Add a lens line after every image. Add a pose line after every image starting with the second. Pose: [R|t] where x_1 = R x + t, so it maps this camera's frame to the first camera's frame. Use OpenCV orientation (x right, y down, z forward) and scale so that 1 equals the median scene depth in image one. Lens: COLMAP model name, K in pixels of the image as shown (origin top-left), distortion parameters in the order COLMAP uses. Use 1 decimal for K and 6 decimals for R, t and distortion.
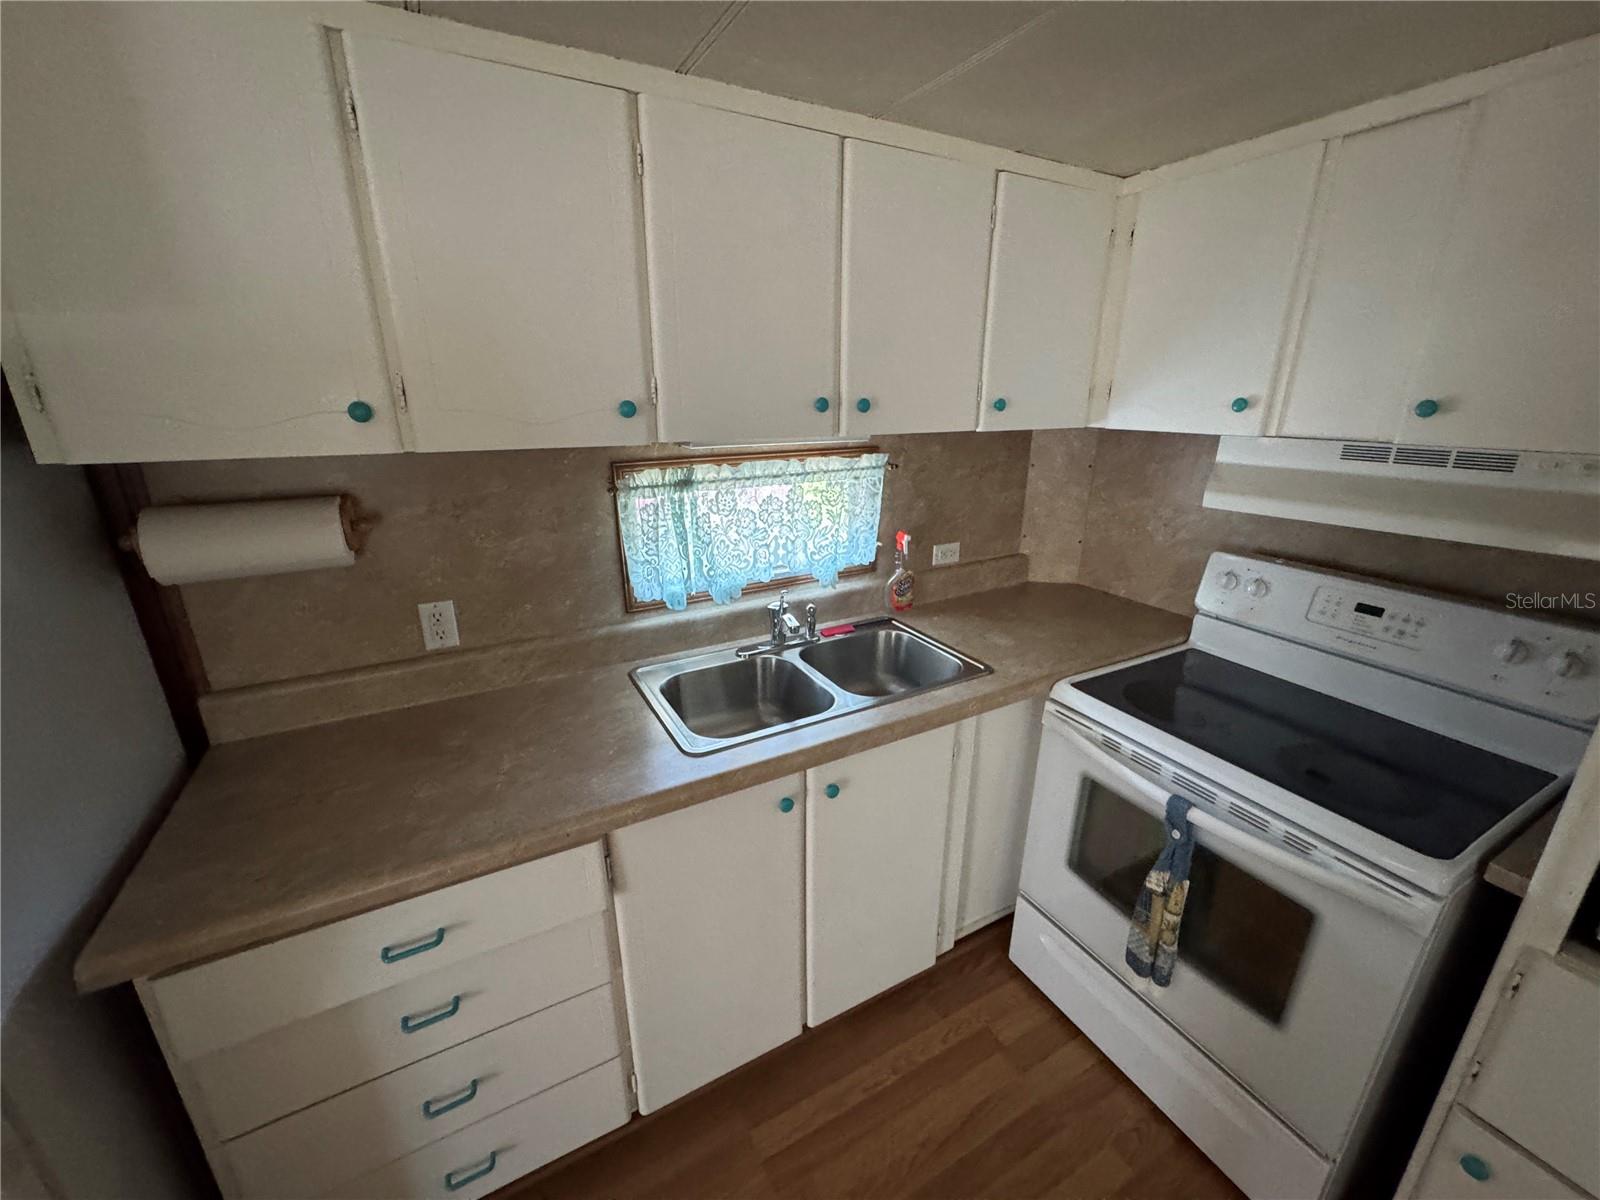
lens RADIAL K [[637.8, 0, 799.7], [0, 637.8, 597.8], [0, 0, 1]] dist [-0.001856, 0.000159]
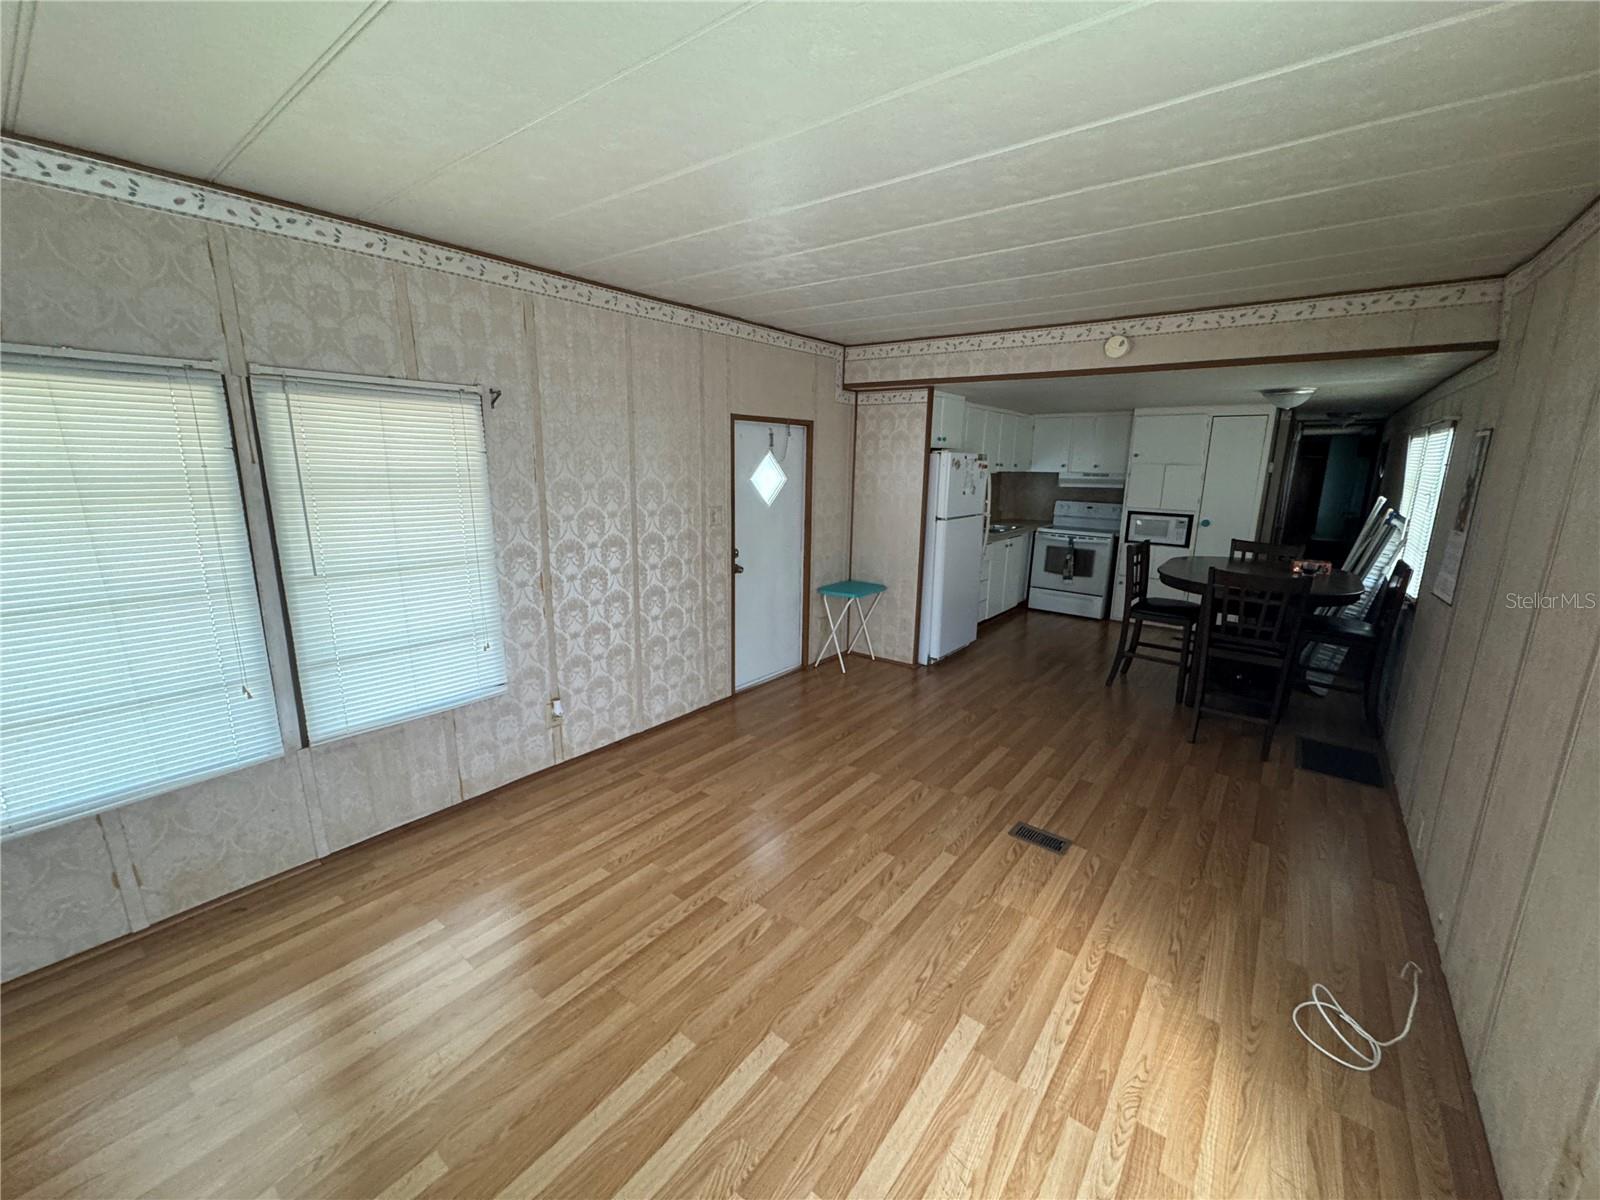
lens RADIAL K [[641.2, 0, 800.0], [0, 641.2, 600.0], [0, 0, 1]] dist [-0.001384, 0.000188]
pose [[0.916768, -0.071225, 0.393019, -2.749011], [0.110016, 0.990939, -0.077044, 0.755774], [-0.383970, 0.113870, 0.916297, -2.256015]]
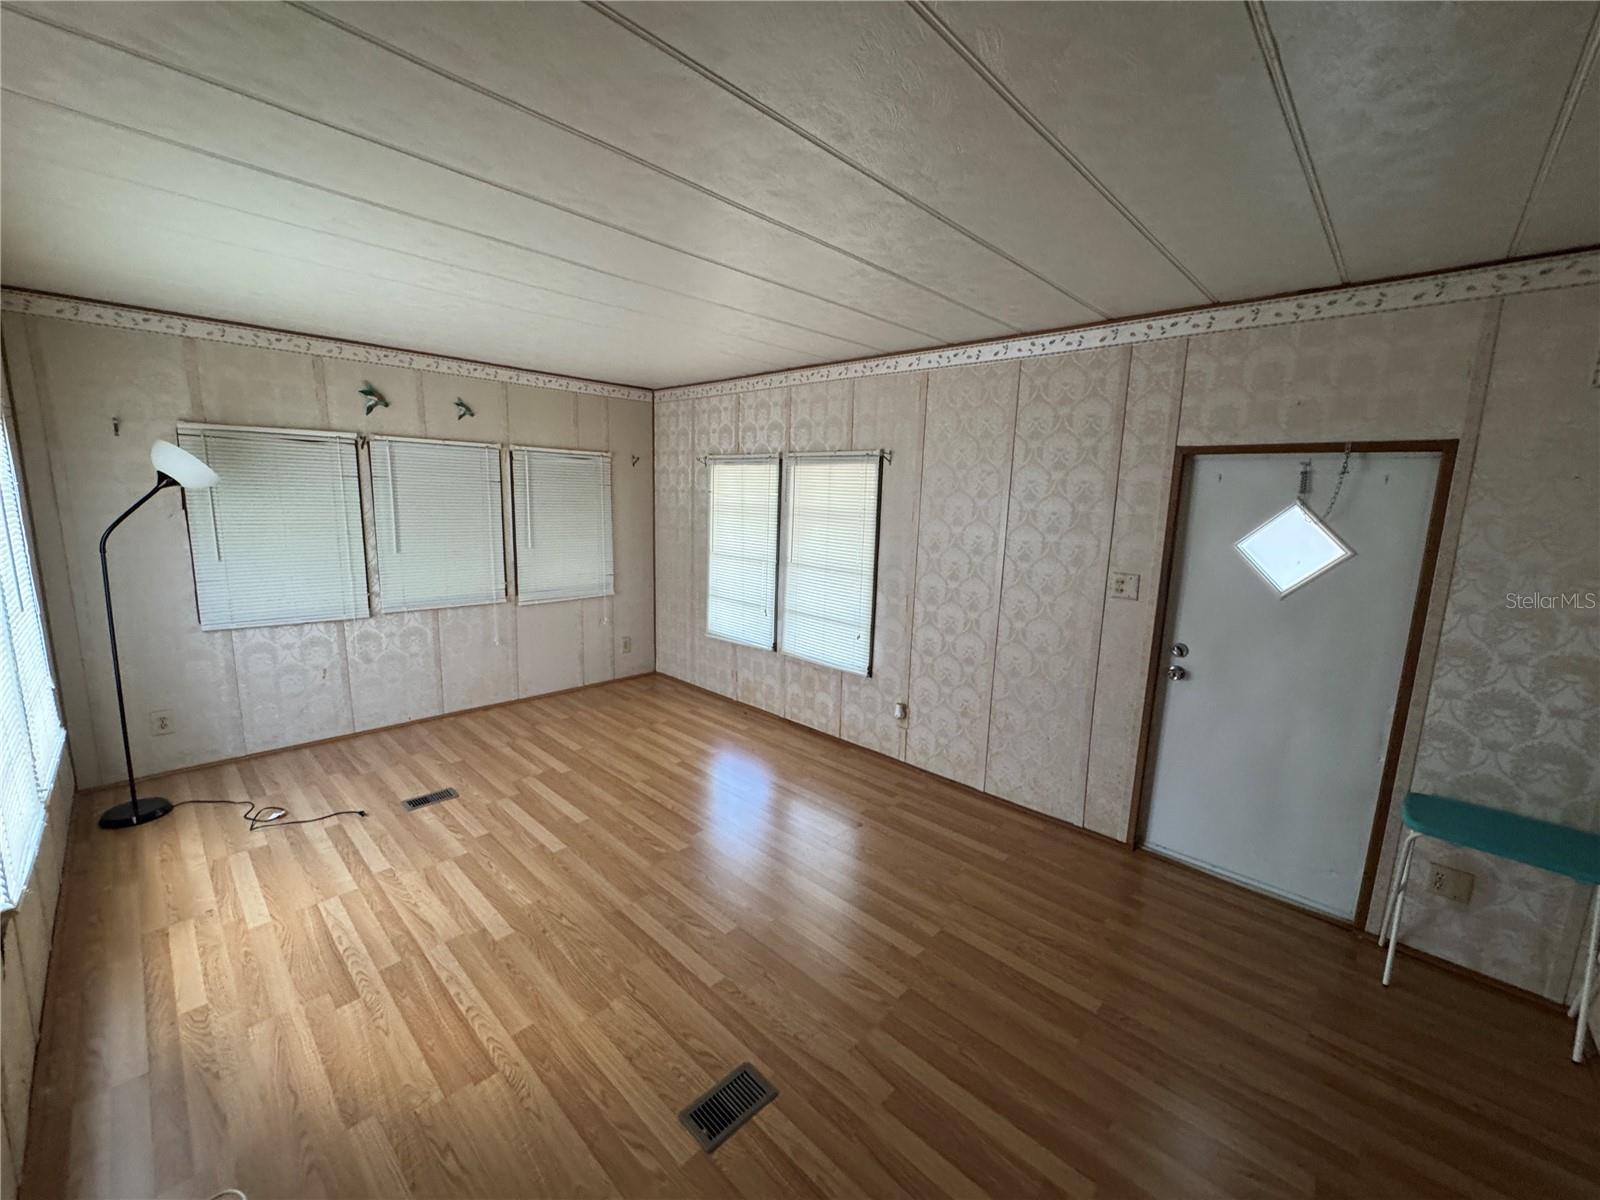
lens RADIAL K [[642.0, 0, 800.0], [0, 642.0, 600.0], [0, 0, 1]] dist [-0.000882, -0.000217]
pose [[0.307035, 0.165904, -0.937126, -0.644048], [-0.331181, 0.941769, 0.058220, 0.449549], [0.892216, 0.292483, 0.344100, -1.354525]]
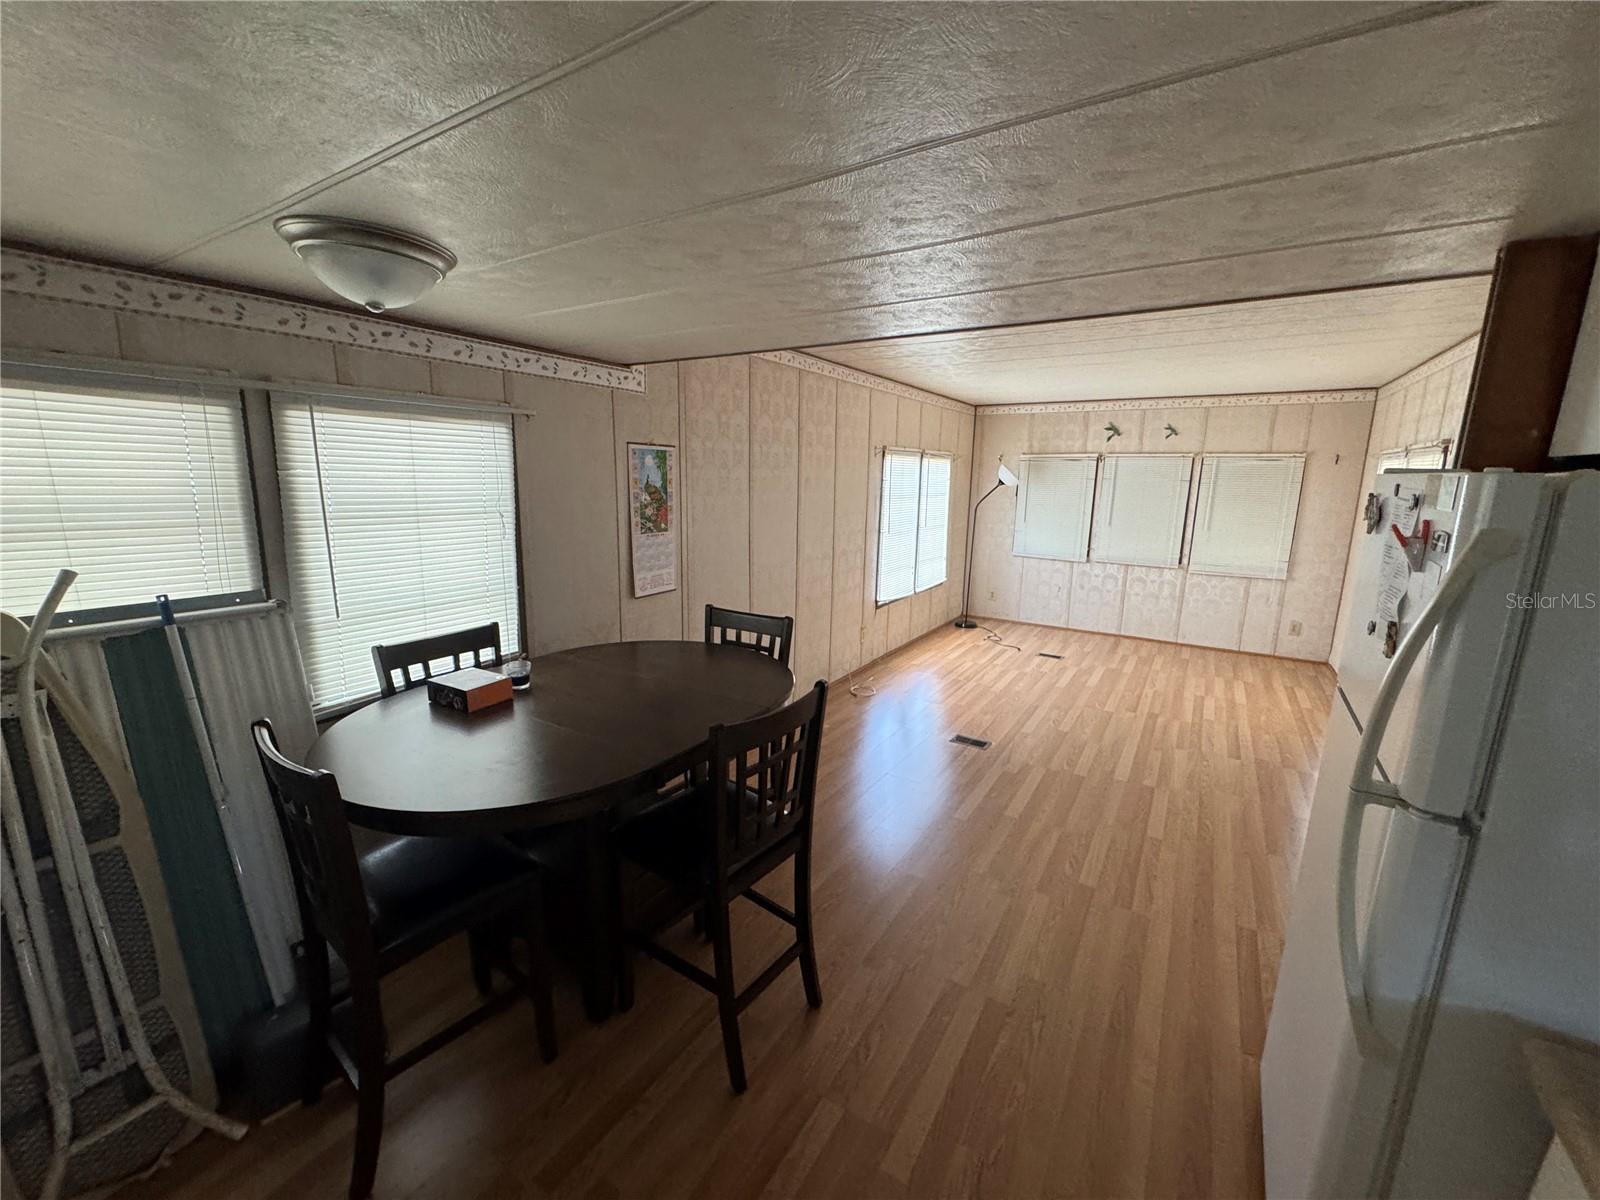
lens RADIAL K [[639.8, 0, 799.9], [0, 639.8, 601.1], [0, 0, 1]] dist [-0.000847, -0.000014]
pose [[-0.874769, 0.082623, -0.477444, 0.185760], [-0.166902, 0.873674, 0.456988, -0.167909], [0.454888, 0.479445, -0.750473, 0.440993]]
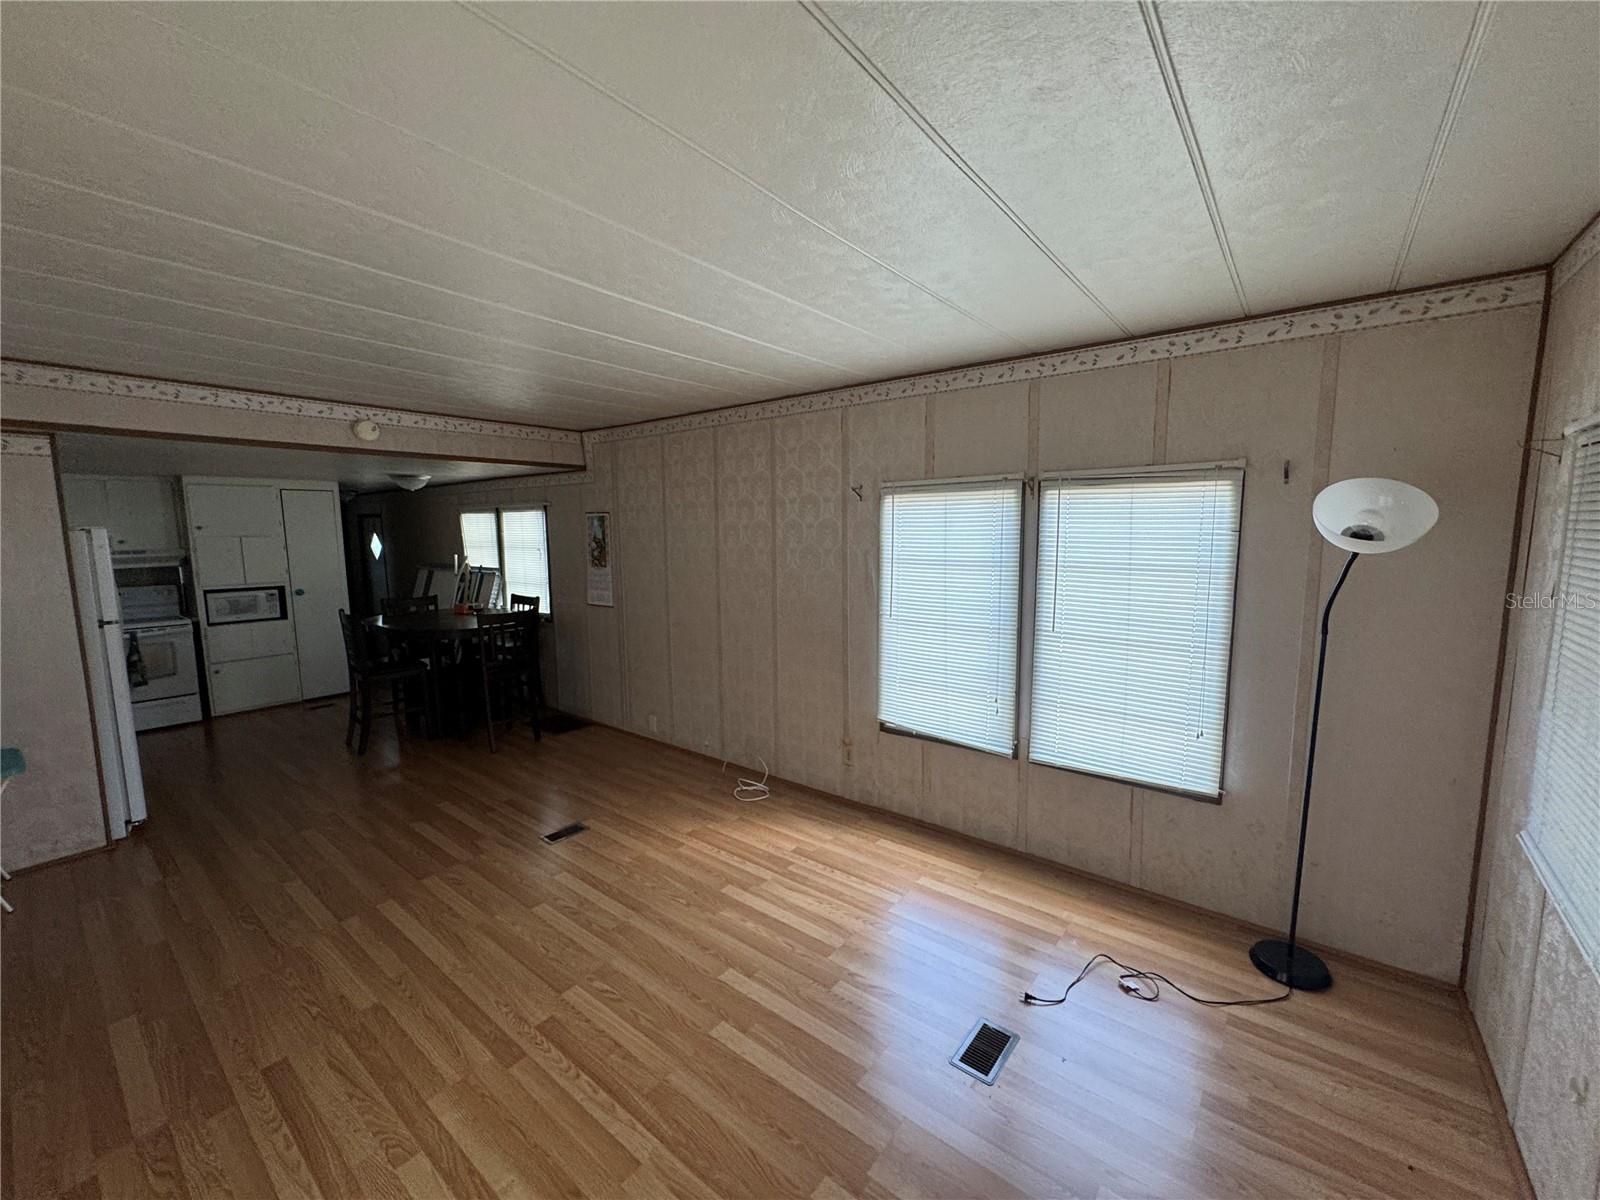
lens RADIAL K [[641.2, 0, 800.0], [0, 641.2, 600.0], [0, 0, 1]] dist [-0.001384, 0.000188]
pose [[-0.391989, -0.097956, 0.914740, -3.713627], [0.299233, 0.926672, 0.227463, 0.356894], [-0.869945, 0.362883, -0.333933, -1.105410]]
